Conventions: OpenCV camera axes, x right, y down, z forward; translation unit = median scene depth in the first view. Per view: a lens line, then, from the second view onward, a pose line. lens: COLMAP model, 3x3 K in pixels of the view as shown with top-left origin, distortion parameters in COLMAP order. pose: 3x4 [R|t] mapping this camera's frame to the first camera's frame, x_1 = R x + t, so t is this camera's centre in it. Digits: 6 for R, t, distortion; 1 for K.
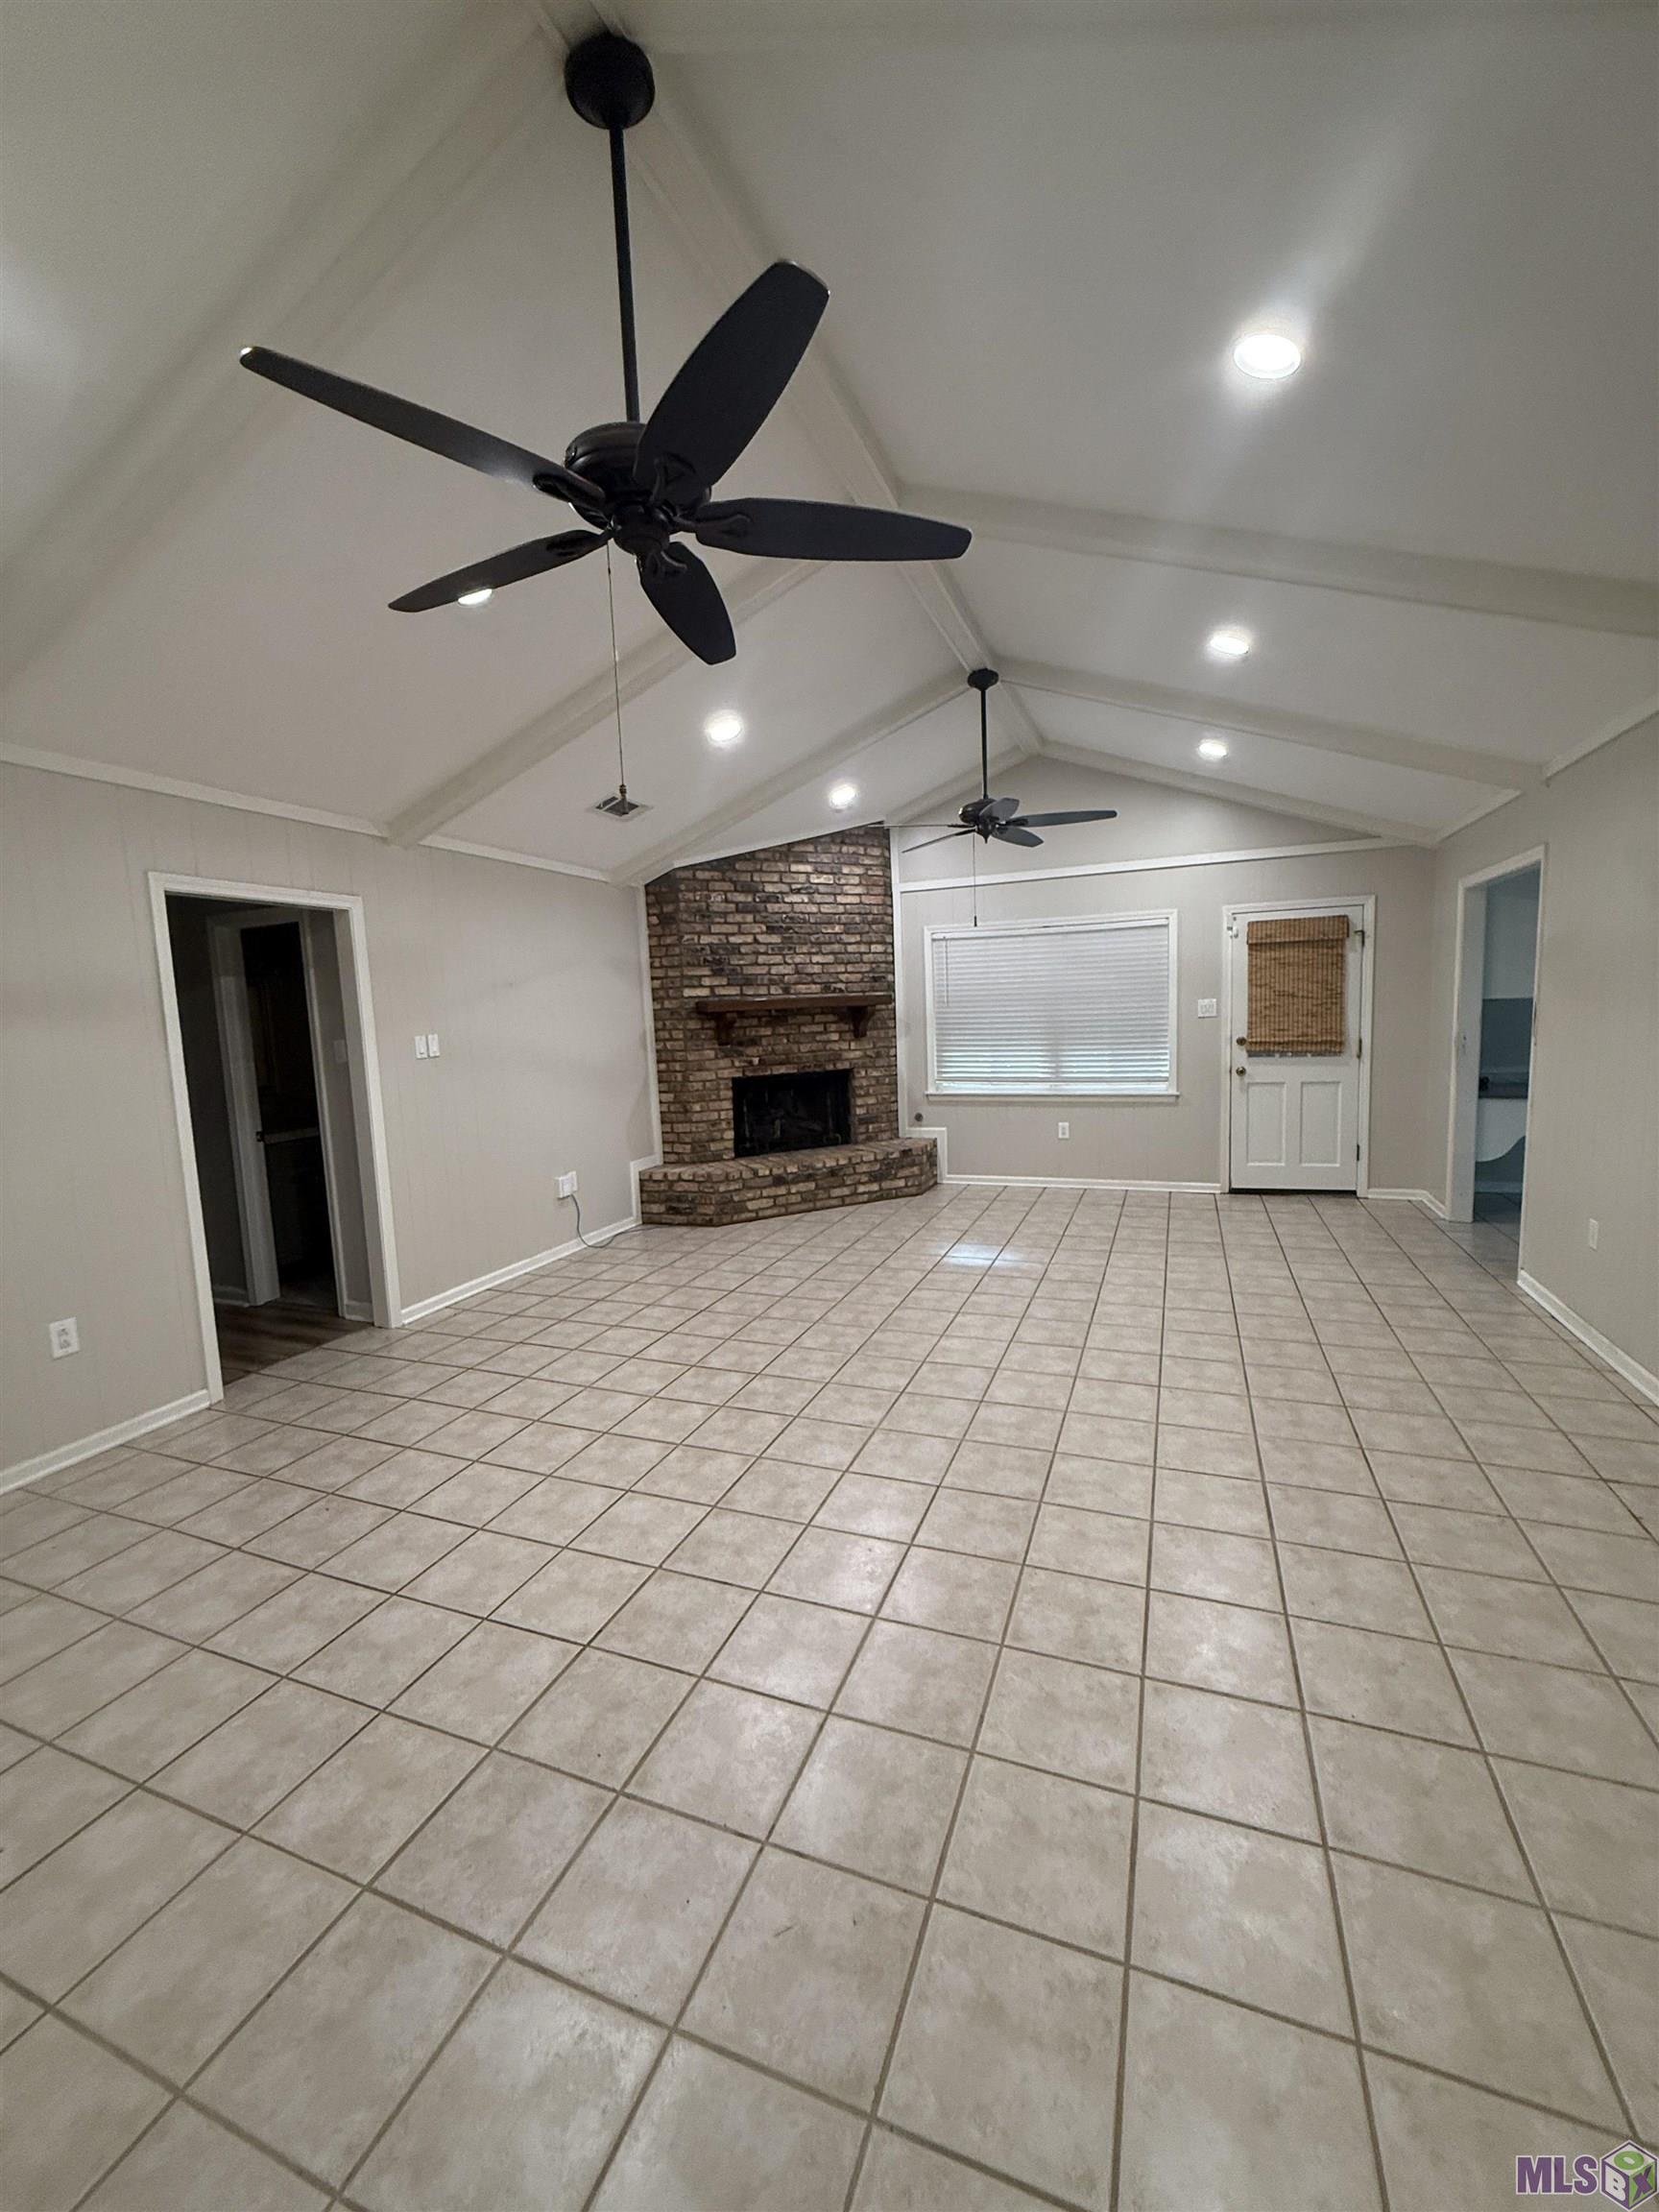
lens RADIAL K [[877.0, 0, 835.8], [0, 877.0, 1104.6], [0, 0, 1]] dist [-0.001936, -0.000034]
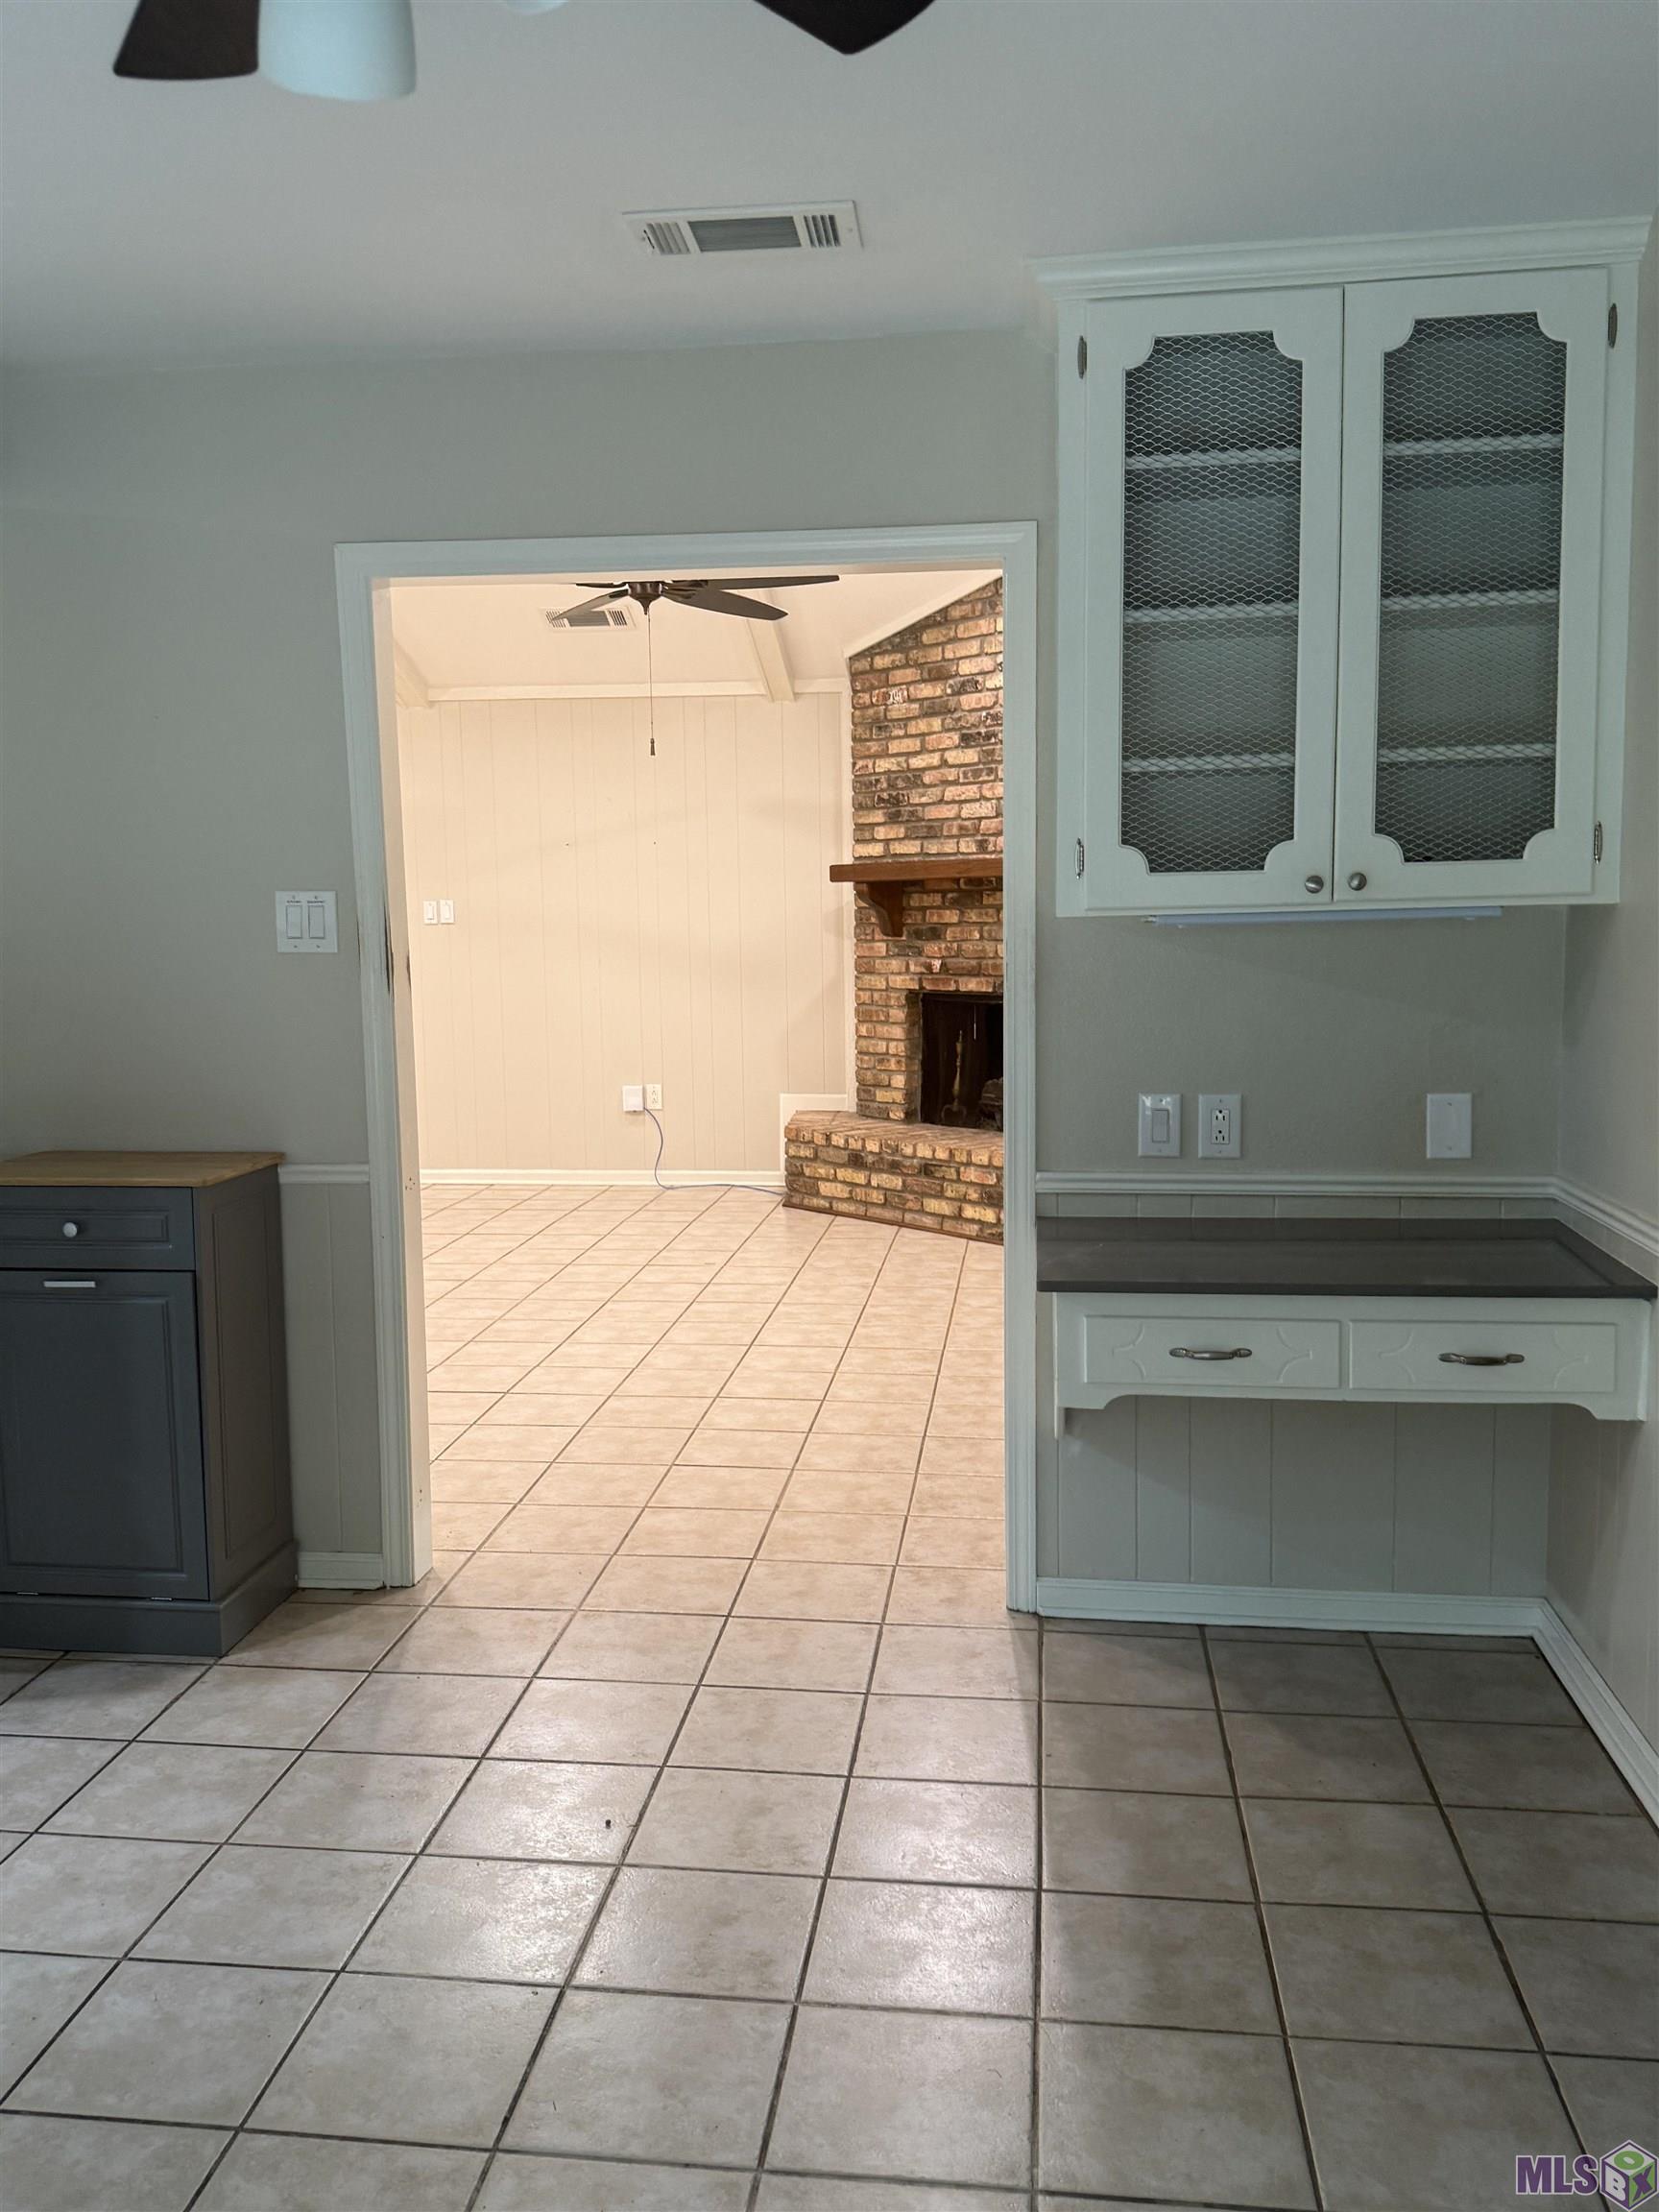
lens RADIAL K [[1806.5, 0, 833.7], [0, 1806.5, 1107.7], [0, 0, 1]] dist [0.079930, 0.001292]
pose [[0.246382, 0.145692, -0.958160, 1.098496], [-0.103833, 0.986914, 0.123364, -0.100273], [0.963595, 0.069094, 0.258285, 0.633009]]
